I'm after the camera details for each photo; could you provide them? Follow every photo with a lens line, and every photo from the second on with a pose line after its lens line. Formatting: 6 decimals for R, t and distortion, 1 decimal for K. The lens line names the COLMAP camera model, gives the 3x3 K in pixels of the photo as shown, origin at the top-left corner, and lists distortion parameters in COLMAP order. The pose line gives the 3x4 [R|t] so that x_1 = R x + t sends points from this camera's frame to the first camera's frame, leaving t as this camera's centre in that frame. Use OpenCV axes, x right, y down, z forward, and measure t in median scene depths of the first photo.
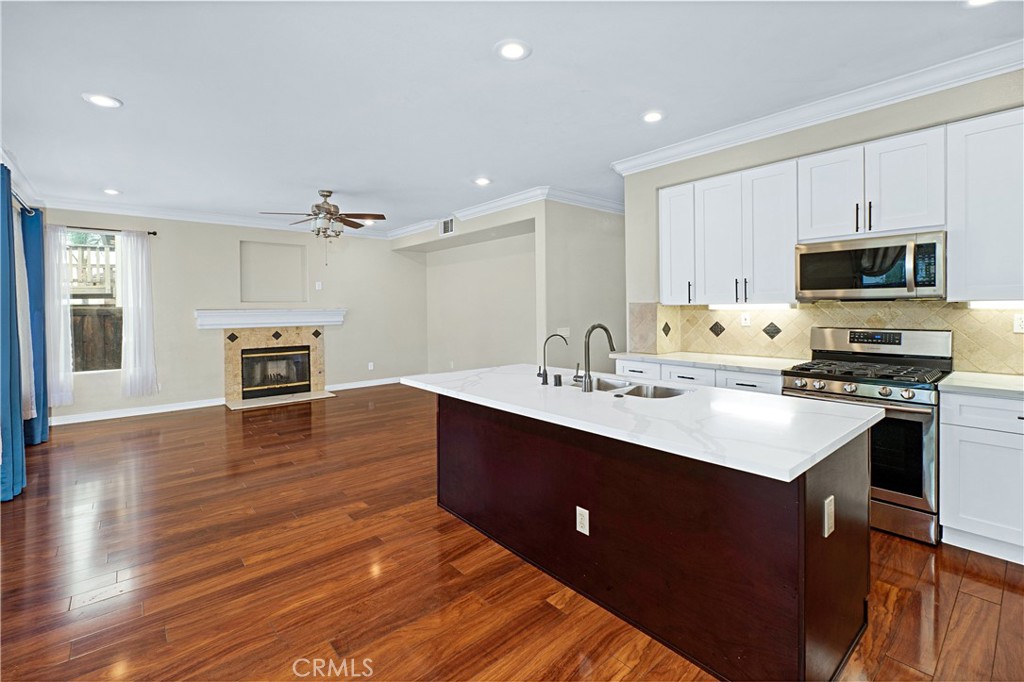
lens RADIAL K [[454.5, 0, 530.9], [0, 454.5, 312.4], [0, 0, 1]] dist [0.002196, -0.000366]
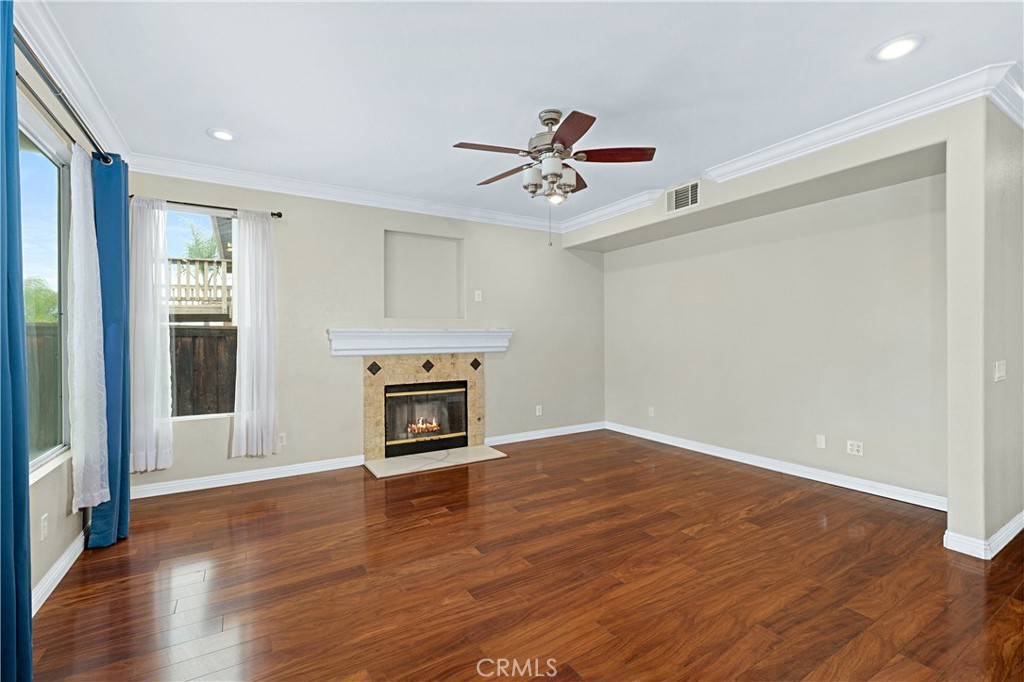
lens RADIAL K [[454.5, 0, 507.5], [0, 454.5, 336.7], [0, 0, 1]] dist [0.002196, -0.000366]
pose [[0.980473, 0.005623, -0.196575, -0.305712], [-0.007126, 0.999951, -0.006939, 0.009902], [0.196526, 0.008204, 0.980464, 0.343901]]
